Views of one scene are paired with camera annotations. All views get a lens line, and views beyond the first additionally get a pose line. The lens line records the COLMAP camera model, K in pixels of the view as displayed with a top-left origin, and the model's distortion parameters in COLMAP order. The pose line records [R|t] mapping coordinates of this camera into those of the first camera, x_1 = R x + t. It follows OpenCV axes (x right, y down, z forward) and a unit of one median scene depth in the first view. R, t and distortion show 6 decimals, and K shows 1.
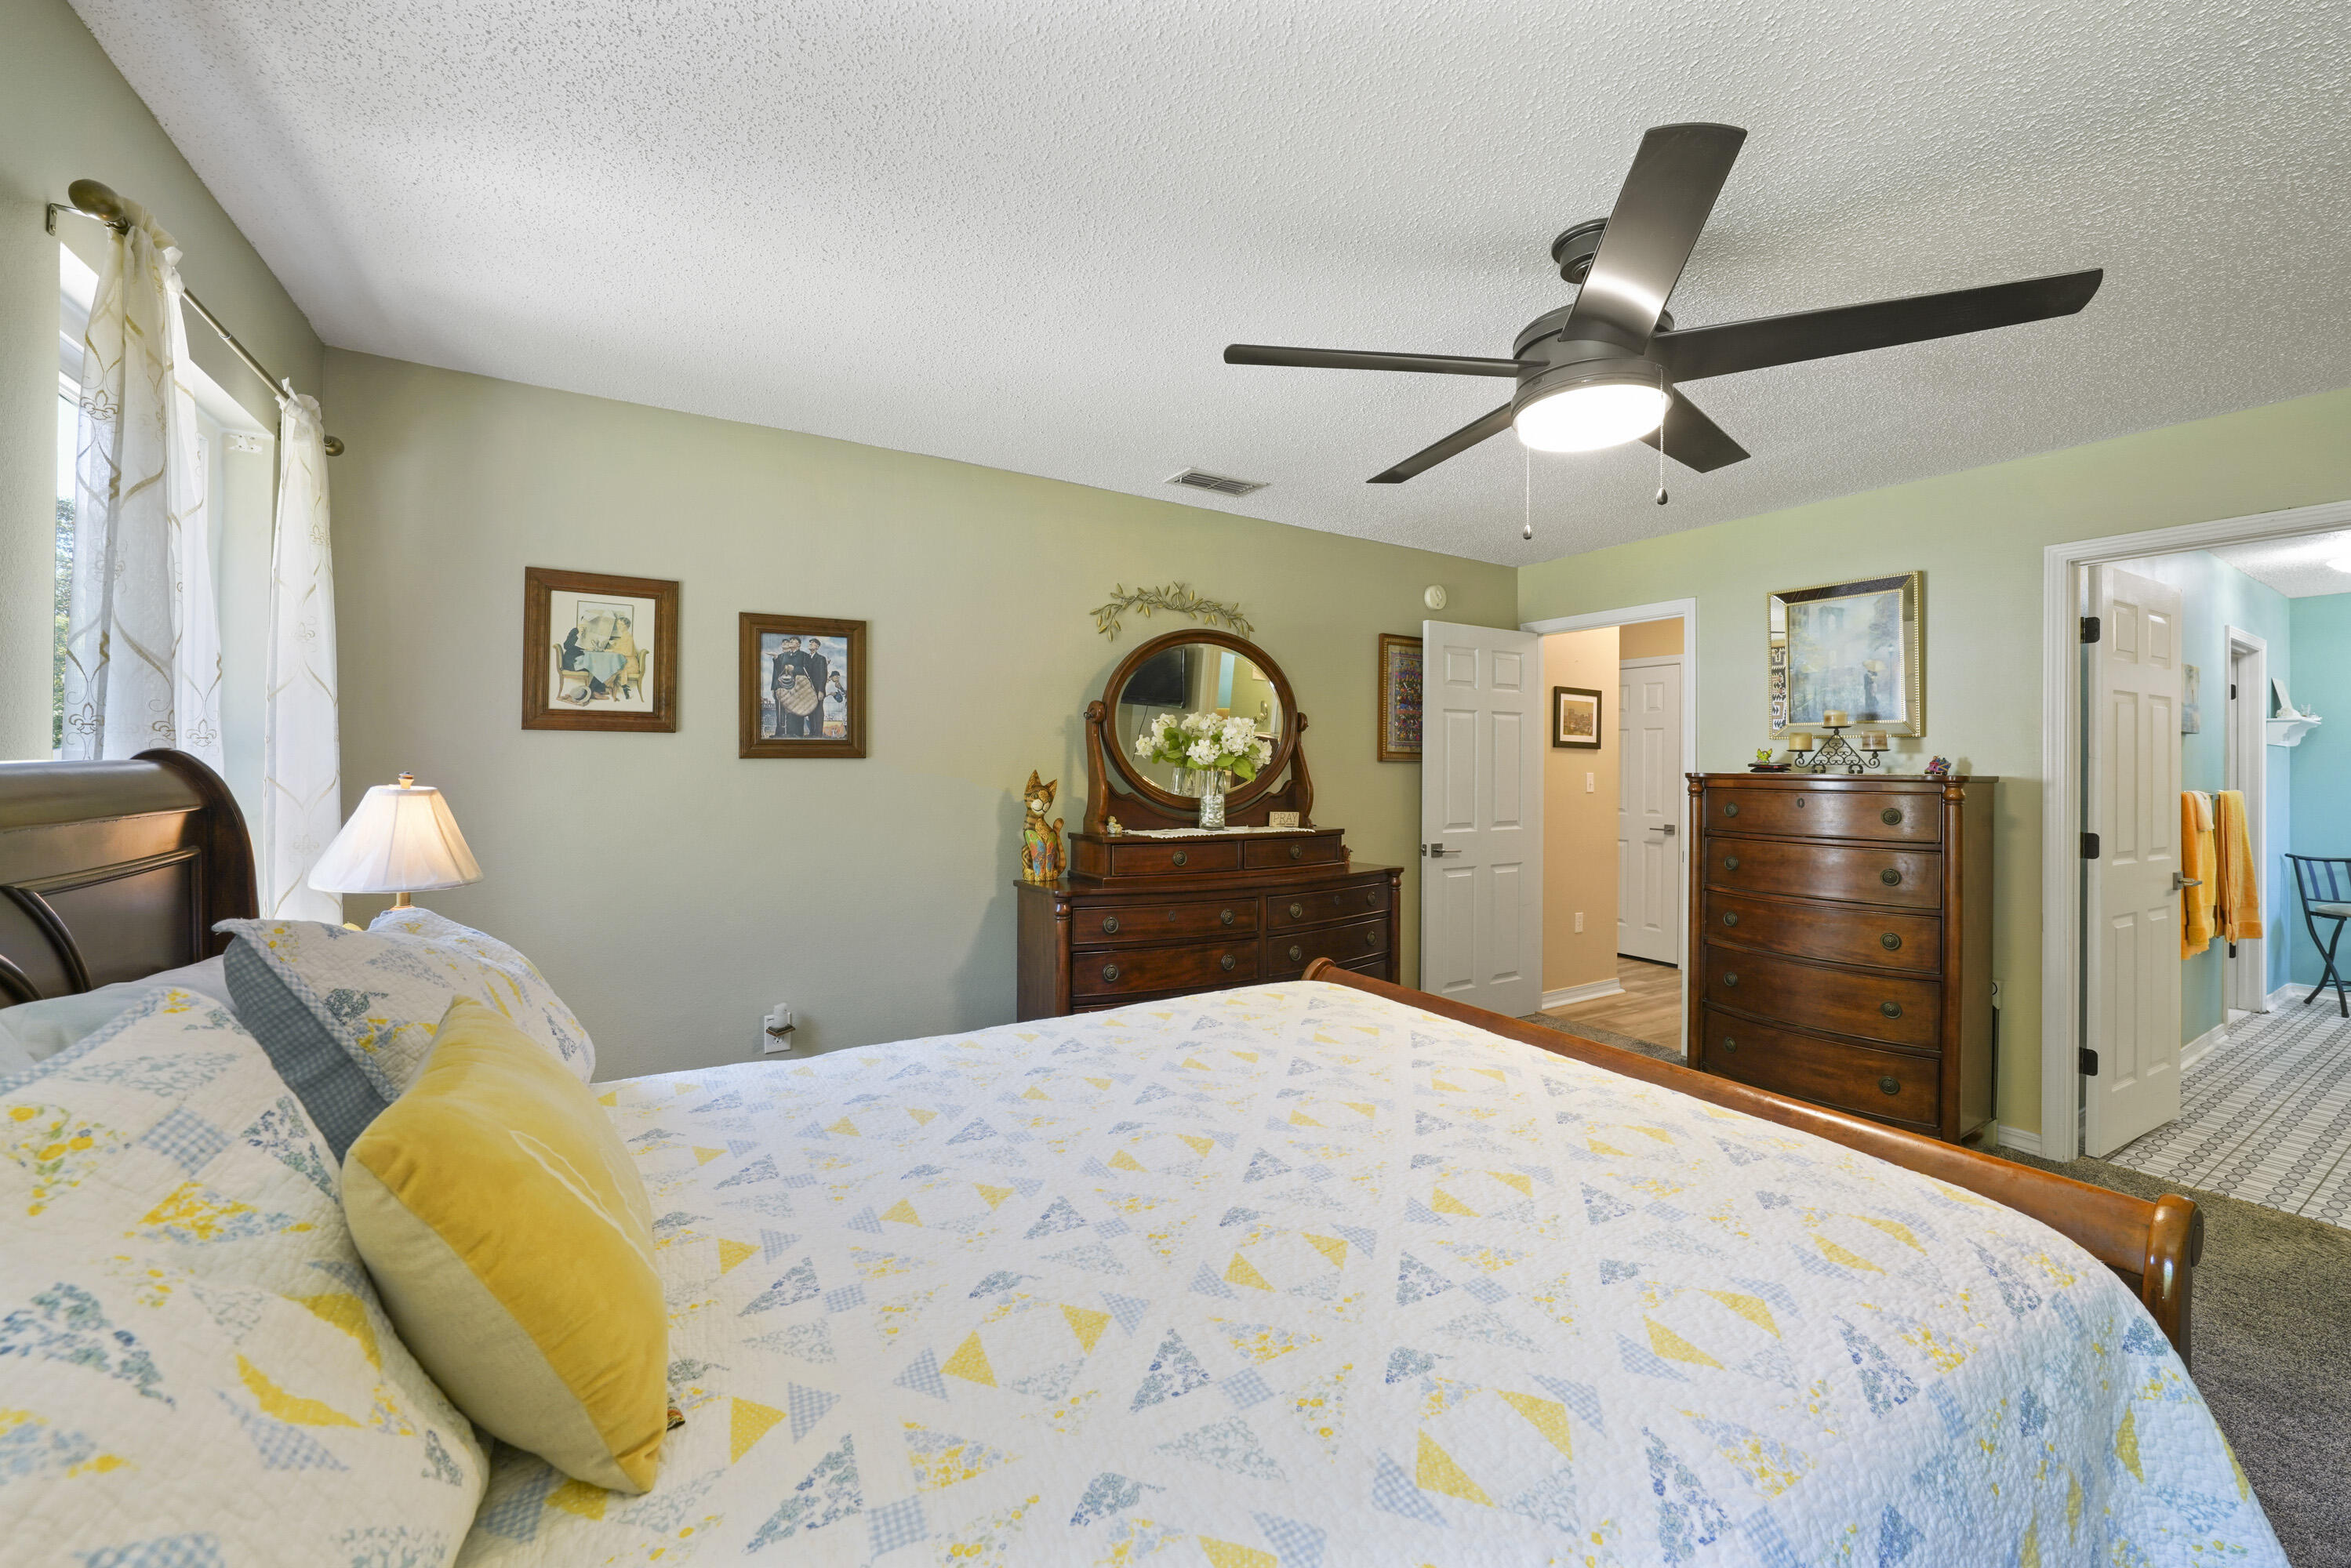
lens RADIAL K [[915.3, 0, 1197.4], [0, 915.3, 762.3], [0, 0, 1]] dist [-0.018219, 0.005099]
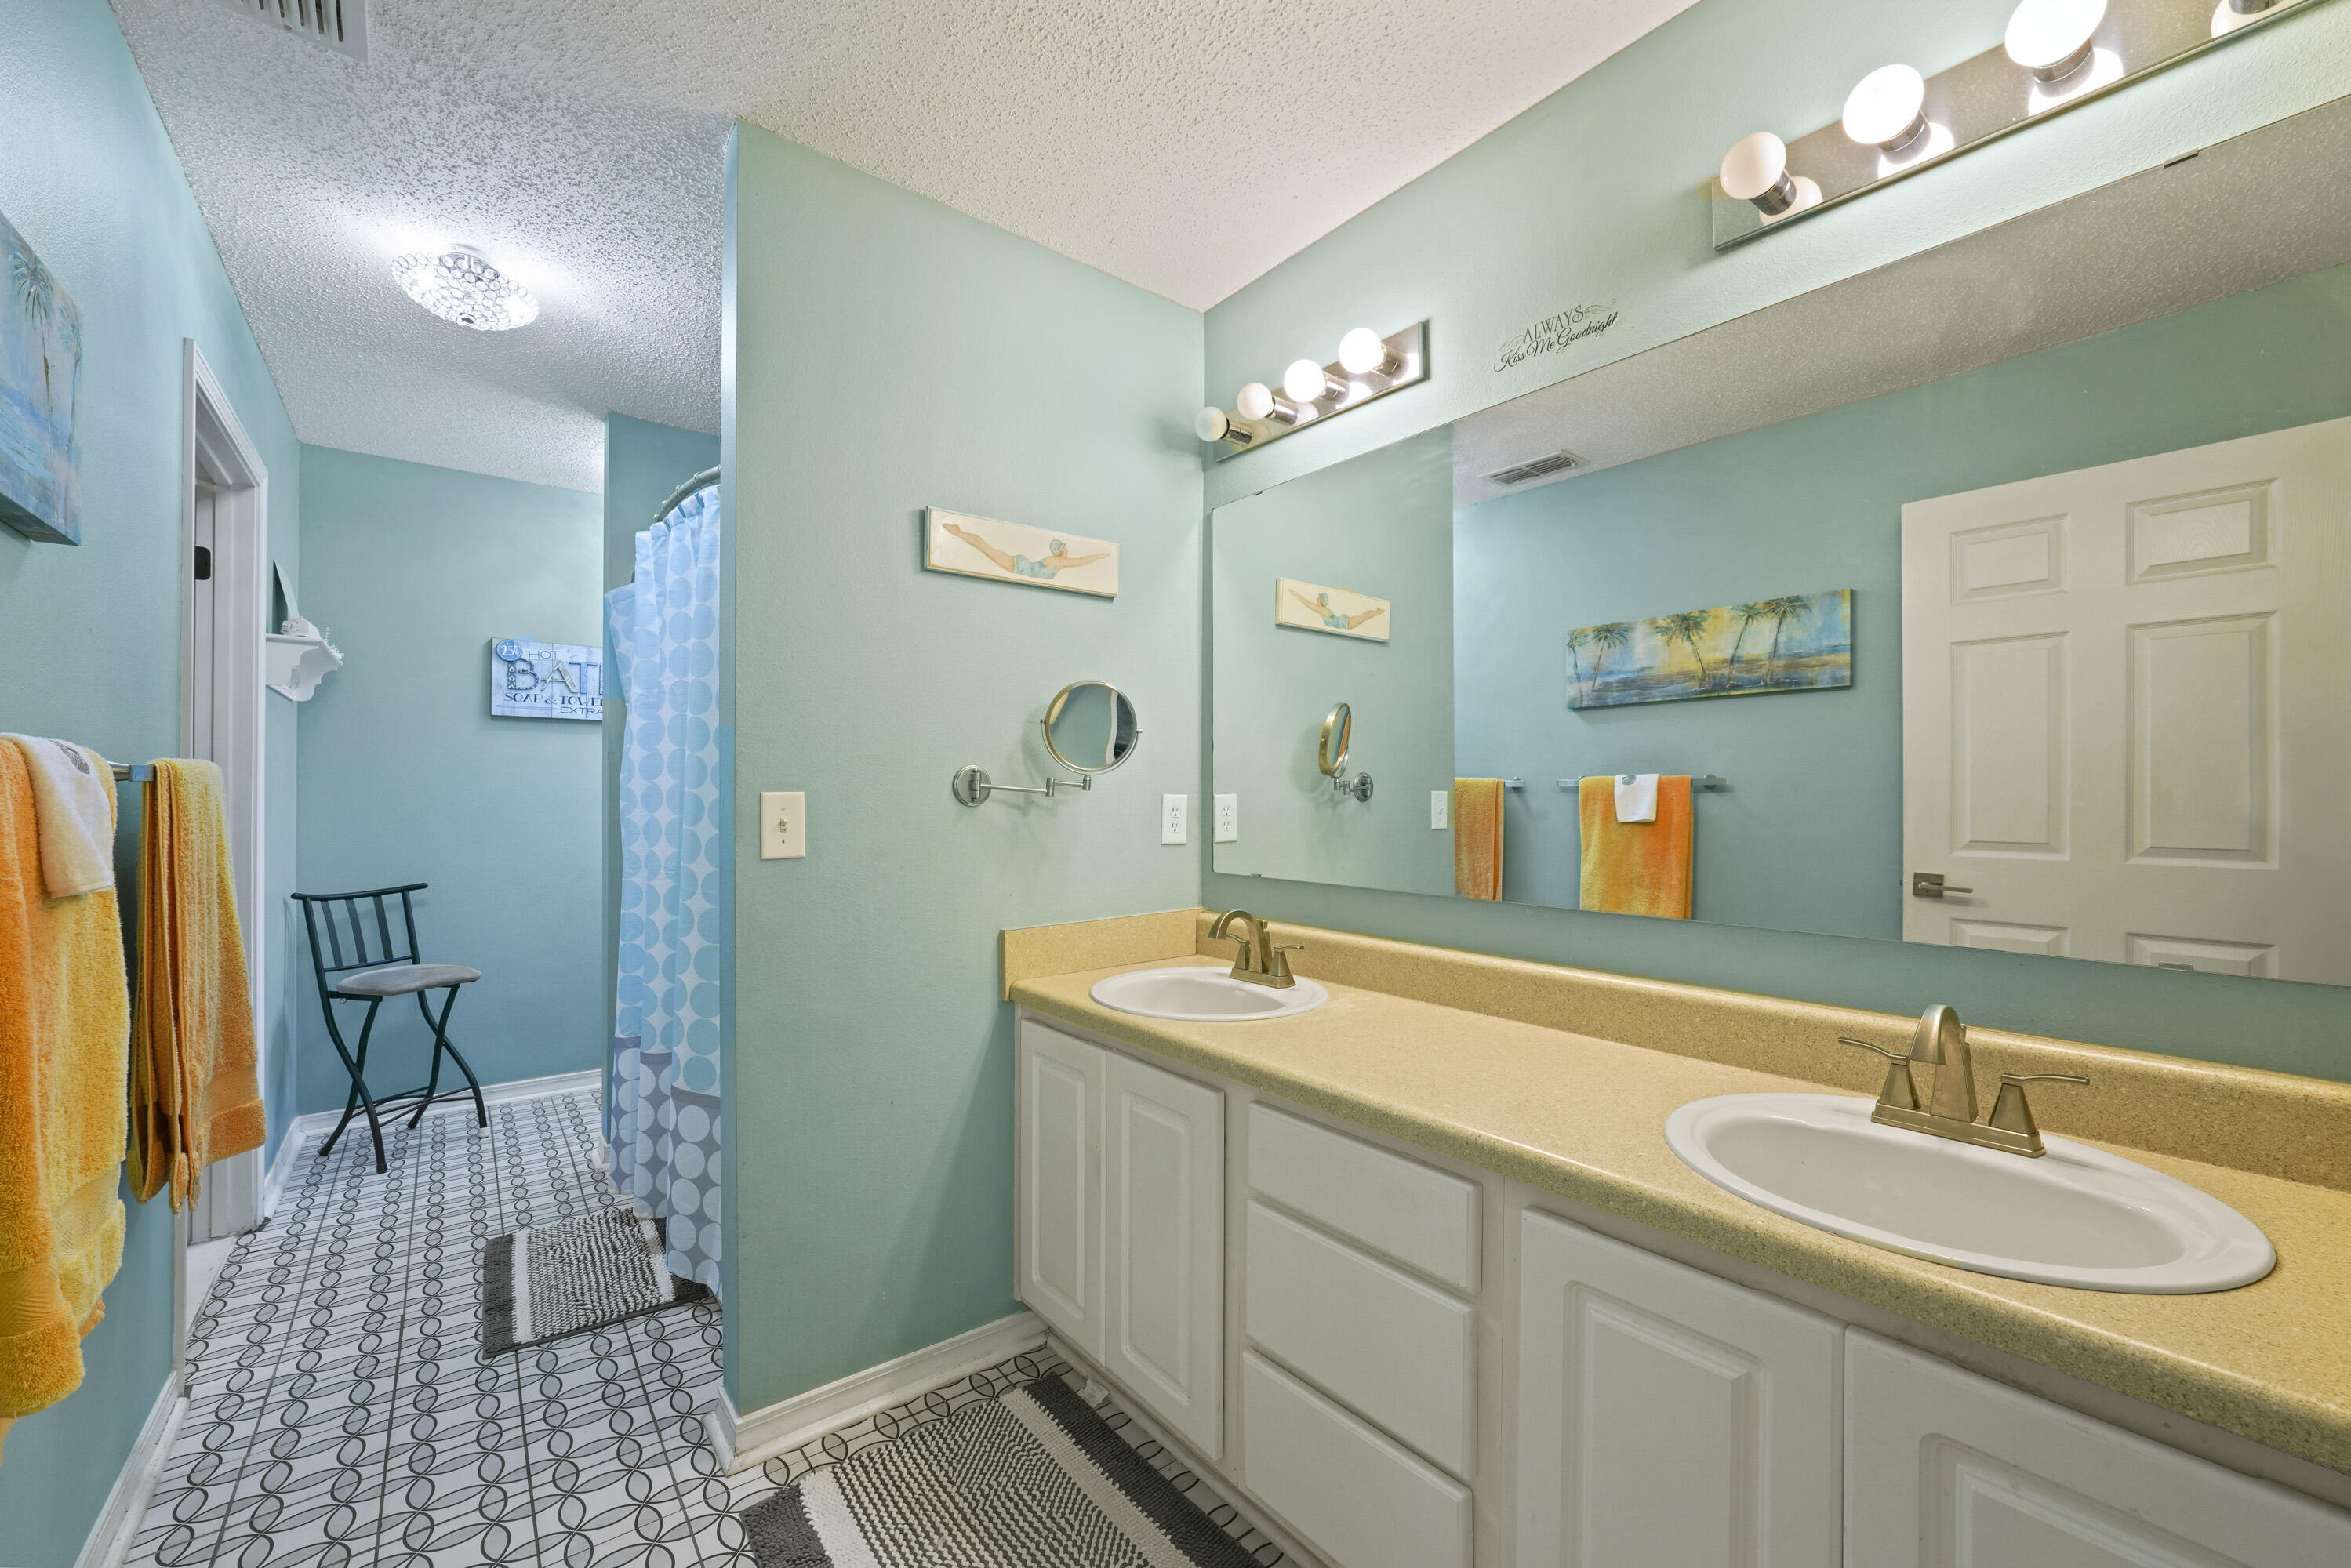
lens RADIAL K [[915.3, 0, 1073.9], [0, 915.3, 779.7], [0, 0, 1]] dist [-0.018219, 0.005099]
pose [[-0.040690, 0.002760, 0.999168, 0.995408], [0.000435, 0.999996, -0.002744, 0.052289], [-0.999172, 0.000323, -0.040691, 0.854185]]
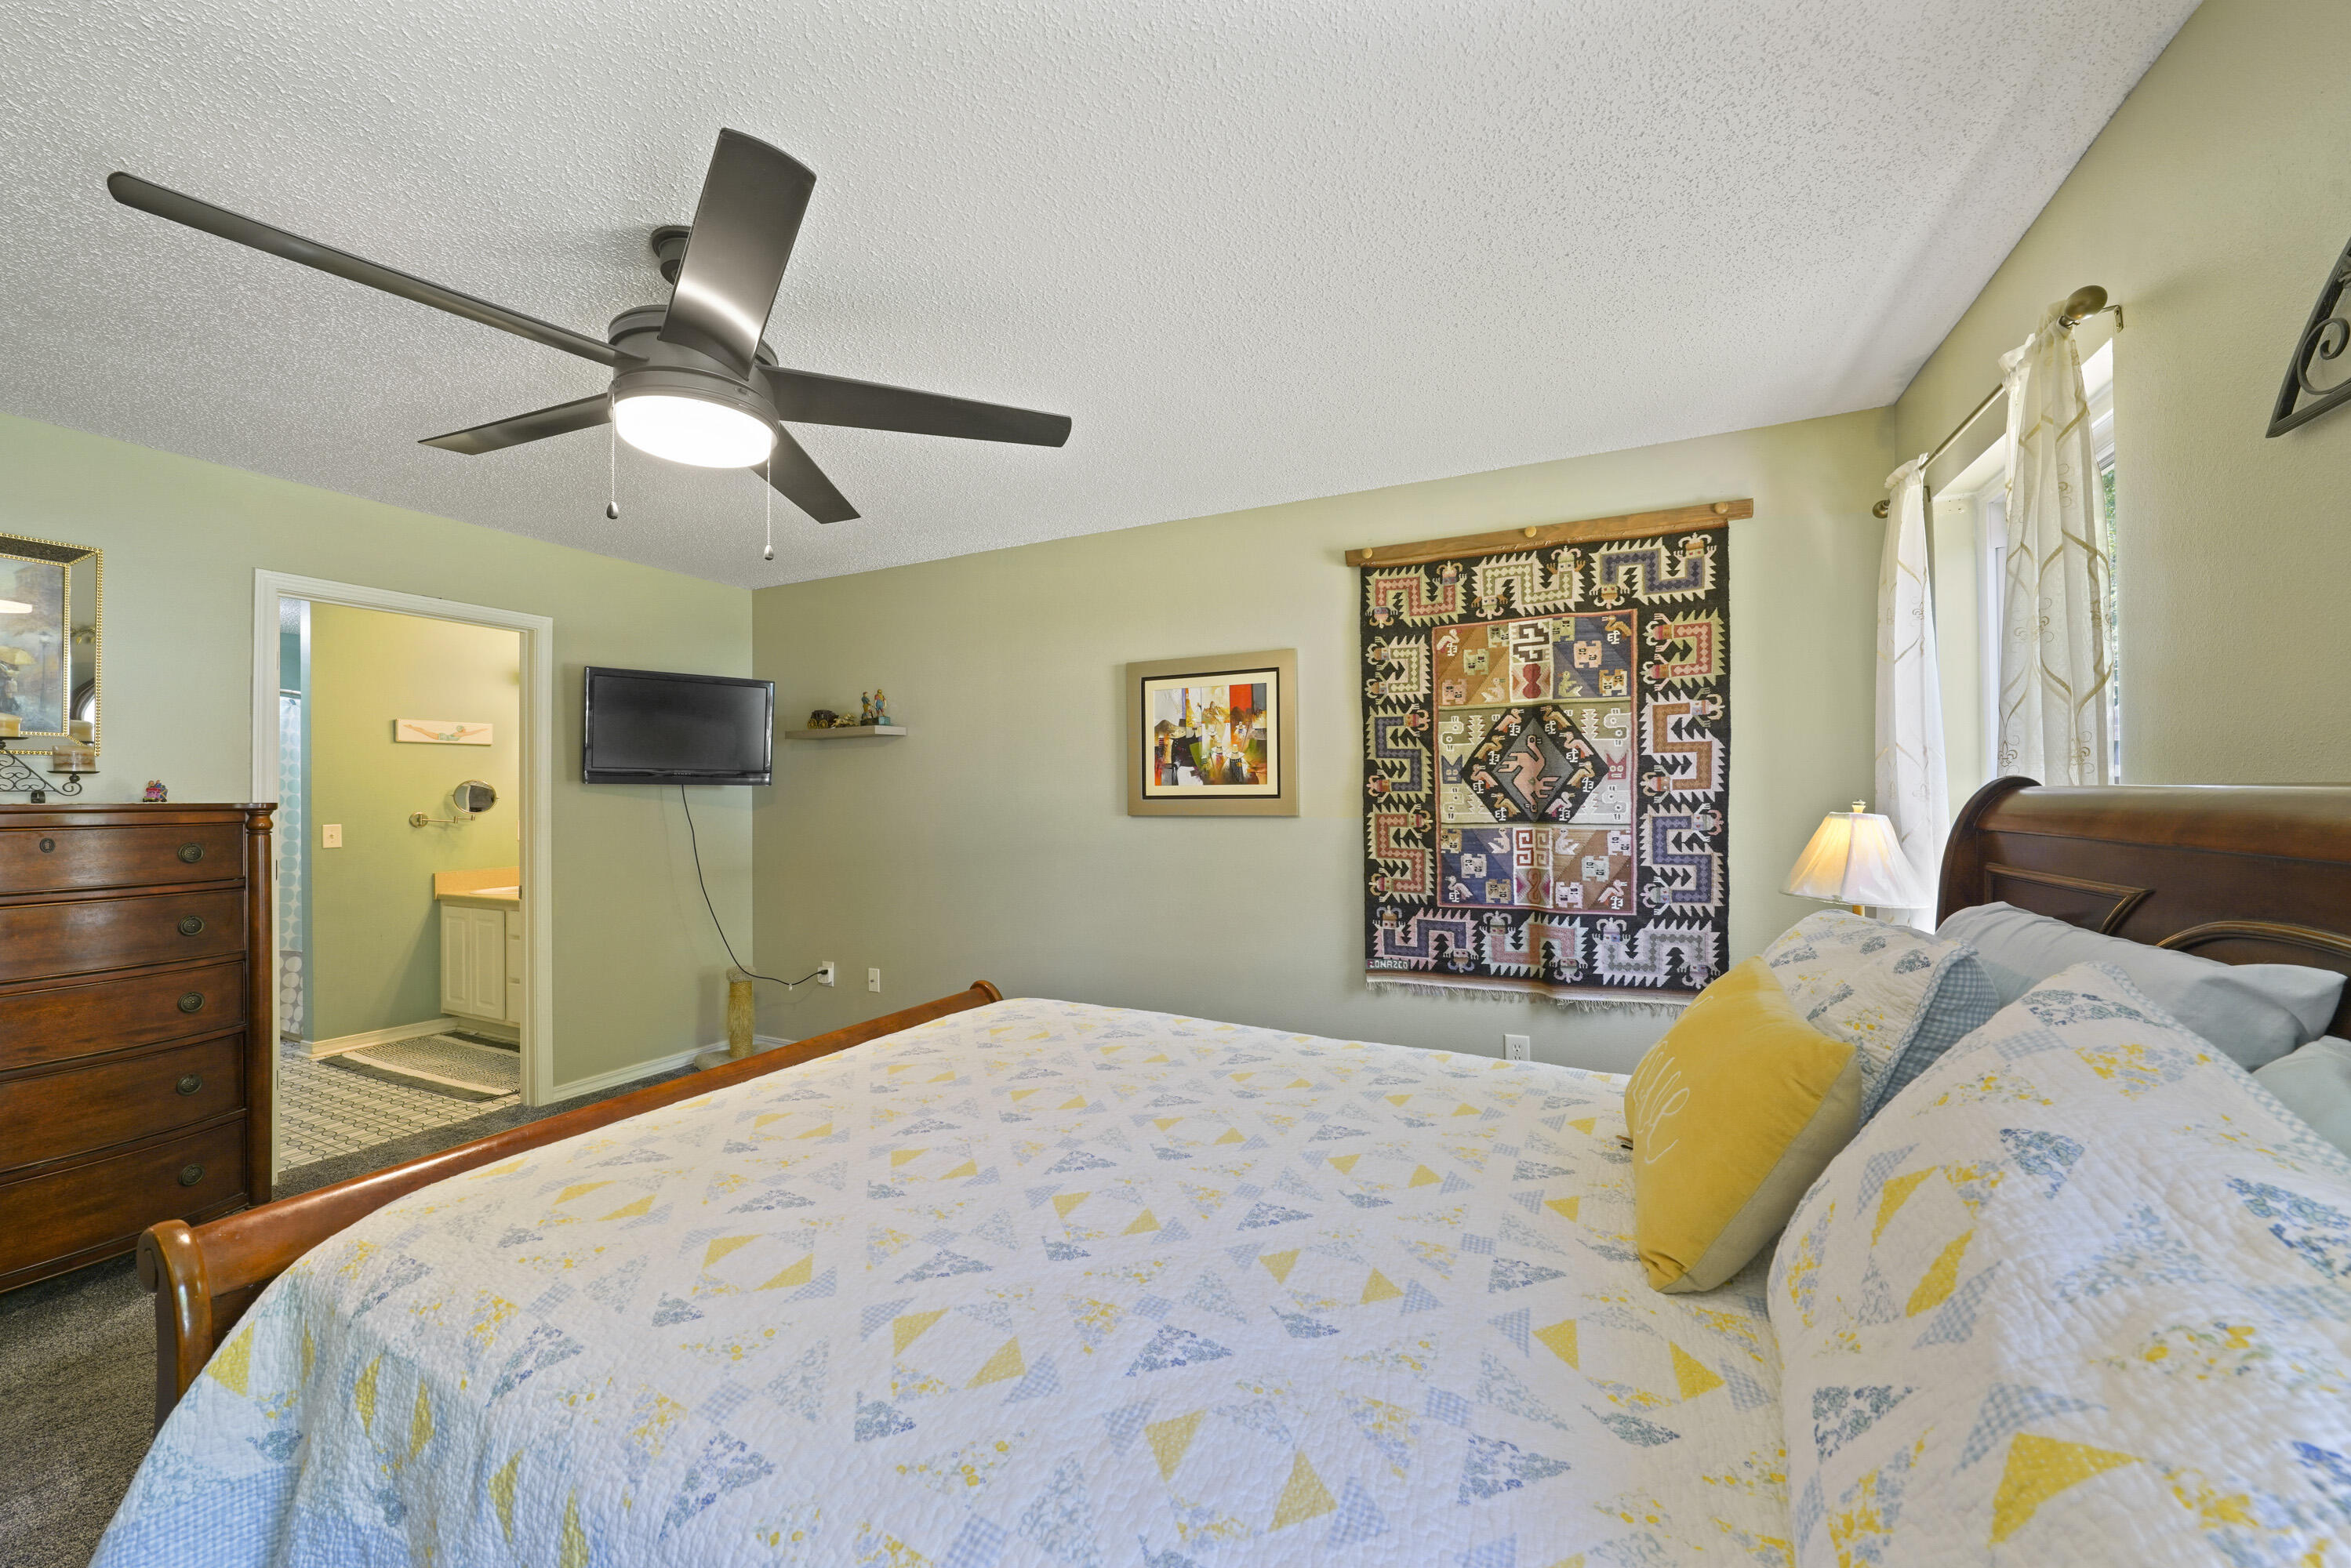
lens RADIAL K [[915.3, 0, 1161.0], [0, 915.3, 788.6], [0, 0, 1]] dist [-0.018219, 0.005099]
pose [[-0.529104, -0.001189, 0.848556, -0.382040], [0.001808, 0.999995, 0.002529, 0.000866], [-0.848555, 0.002873, -0.529099, 0.641957]]
